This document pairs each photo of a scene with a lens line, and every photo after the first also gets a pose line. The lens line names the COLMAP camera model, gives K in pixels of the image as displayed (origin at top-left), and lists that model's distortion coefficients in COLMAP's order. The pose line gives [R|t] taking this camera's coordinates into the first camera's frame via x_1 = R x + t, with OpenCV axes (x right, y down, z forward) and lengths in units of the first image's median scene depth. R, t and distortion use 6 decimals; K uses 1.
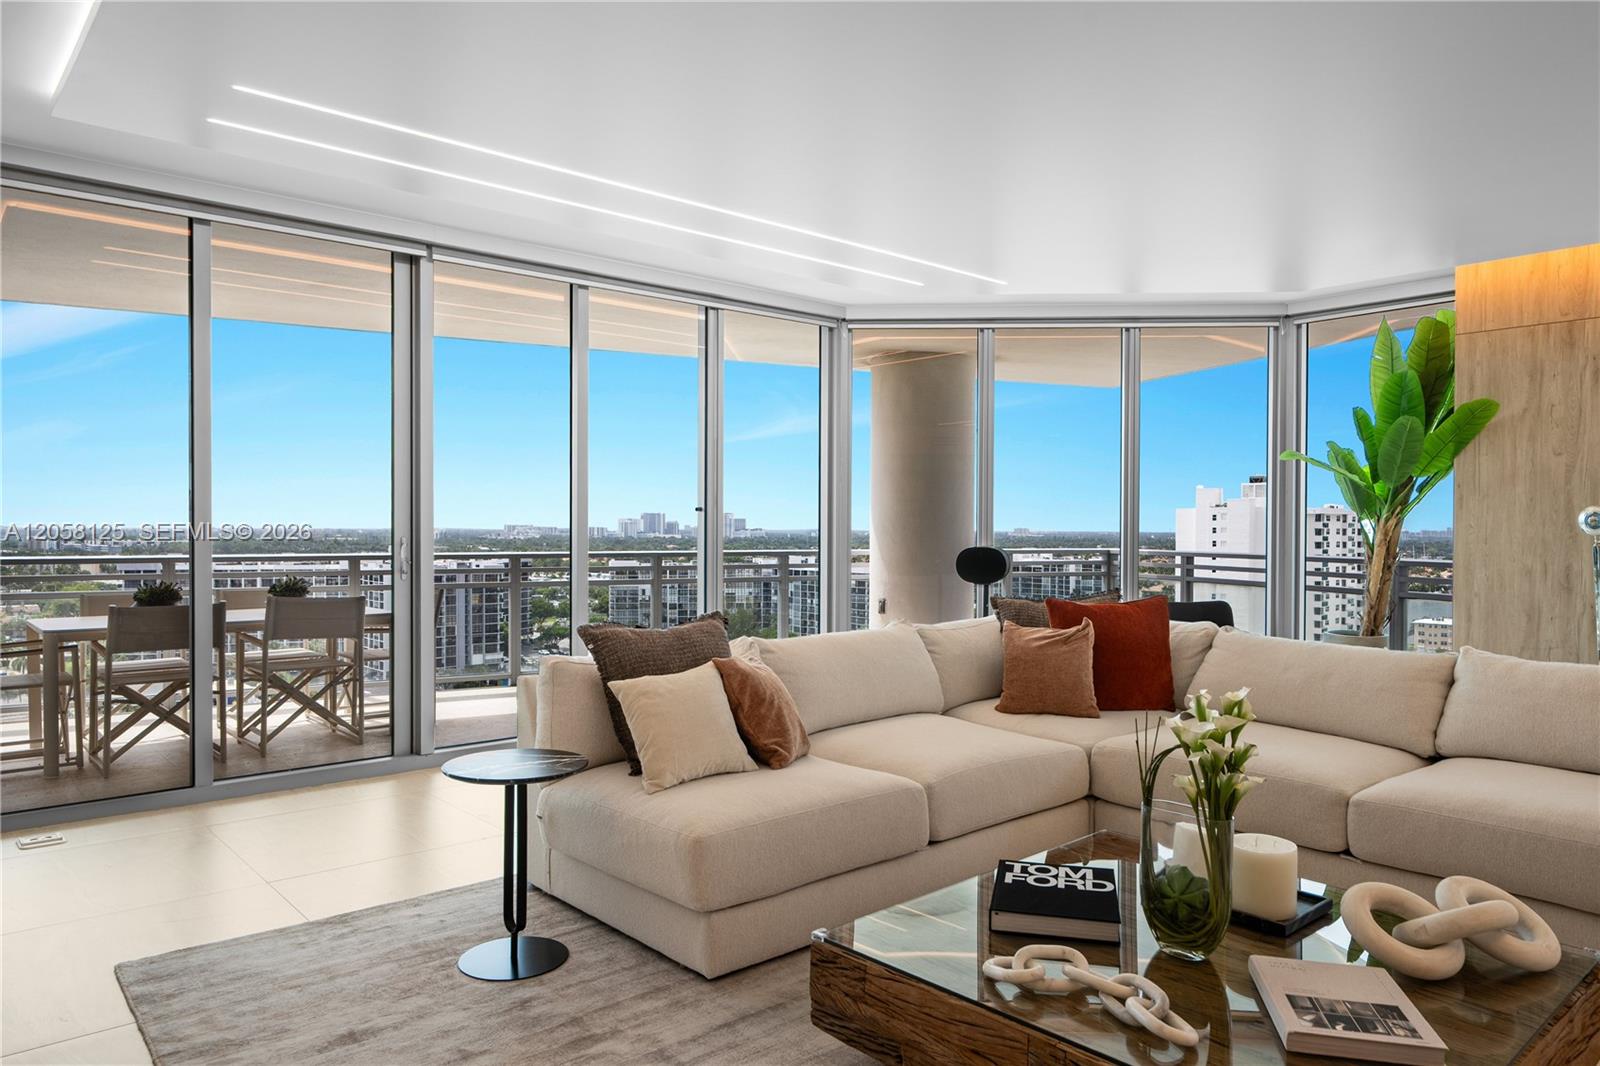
lens RADIAL K [[1057.4, 0, 791.5], [0, 1057.4, 539.8], [0, 0, 1]] dist [0.003607, -0.002889]
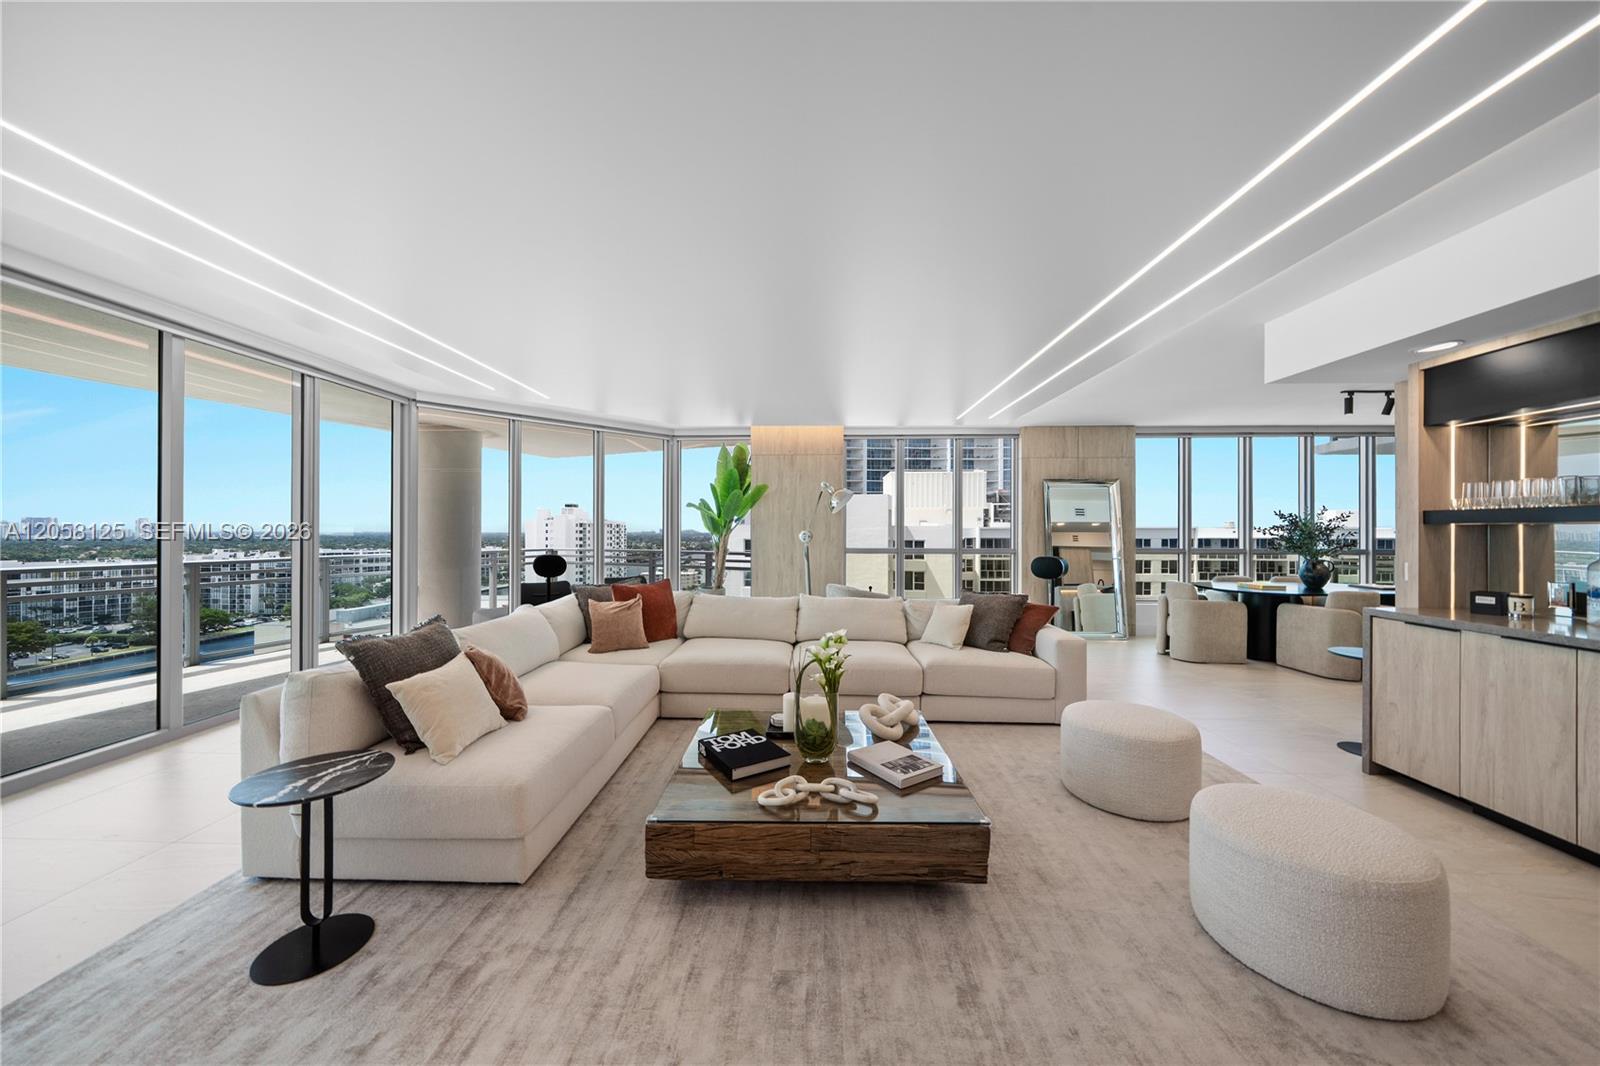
lens RADIAL K [[549.3, 0, 800.2], [0, 549.3, 529.0], [0, 0, 1]] dist [-0.002350, -0.000032]
pose [[0.680797, 0.001121, 0.732471, -0.193826], [0.008123, 0.999926, -0.009080, -0.024066], [-0.732427, 0.012132, 0.680738, 0.123818]]
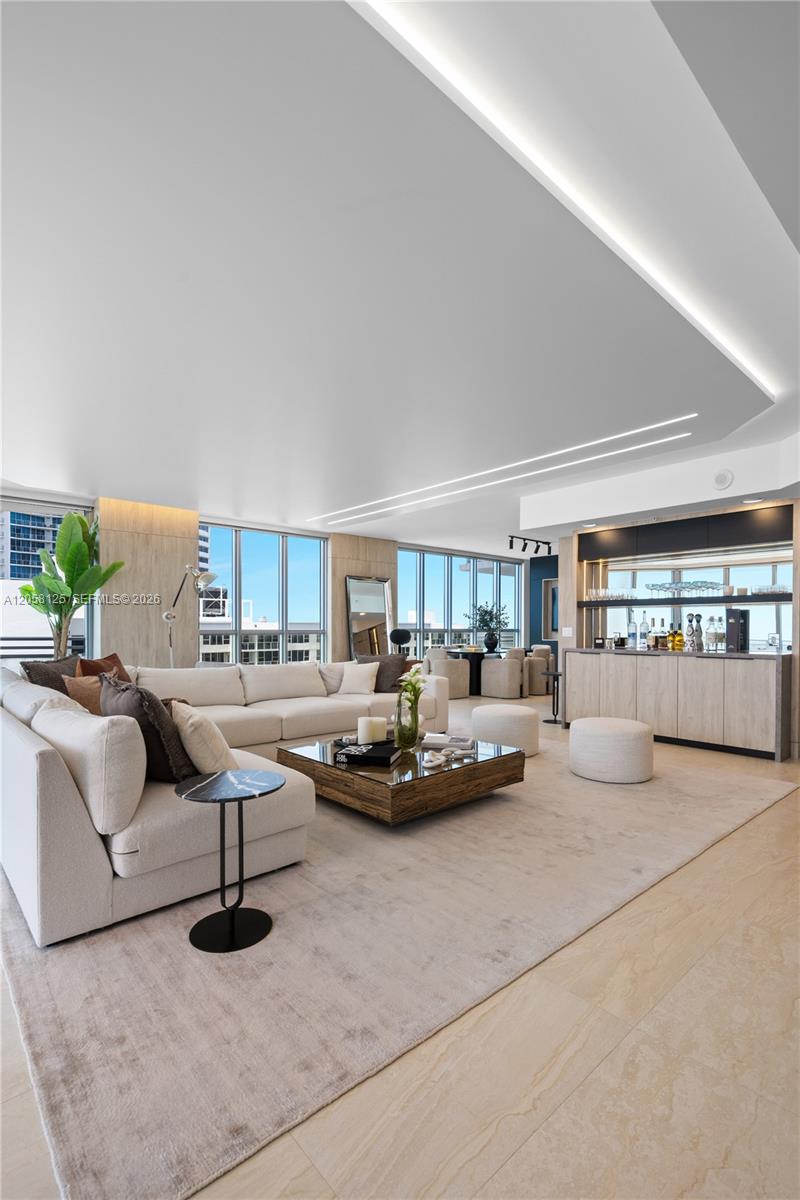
lens RADIAL K [[547.9, 0, 409.9], [0, 547.9, 629.6], [0, 0, 1]] dist [-0.002404, -0.000049]
pose [[-0.023116, -0.007420, 0.999705, -0.547773], [0.010158, 0.999919, 0.007656, 0.007927], [-0.999681, 0.010332, -0.023039, 0.449657]]
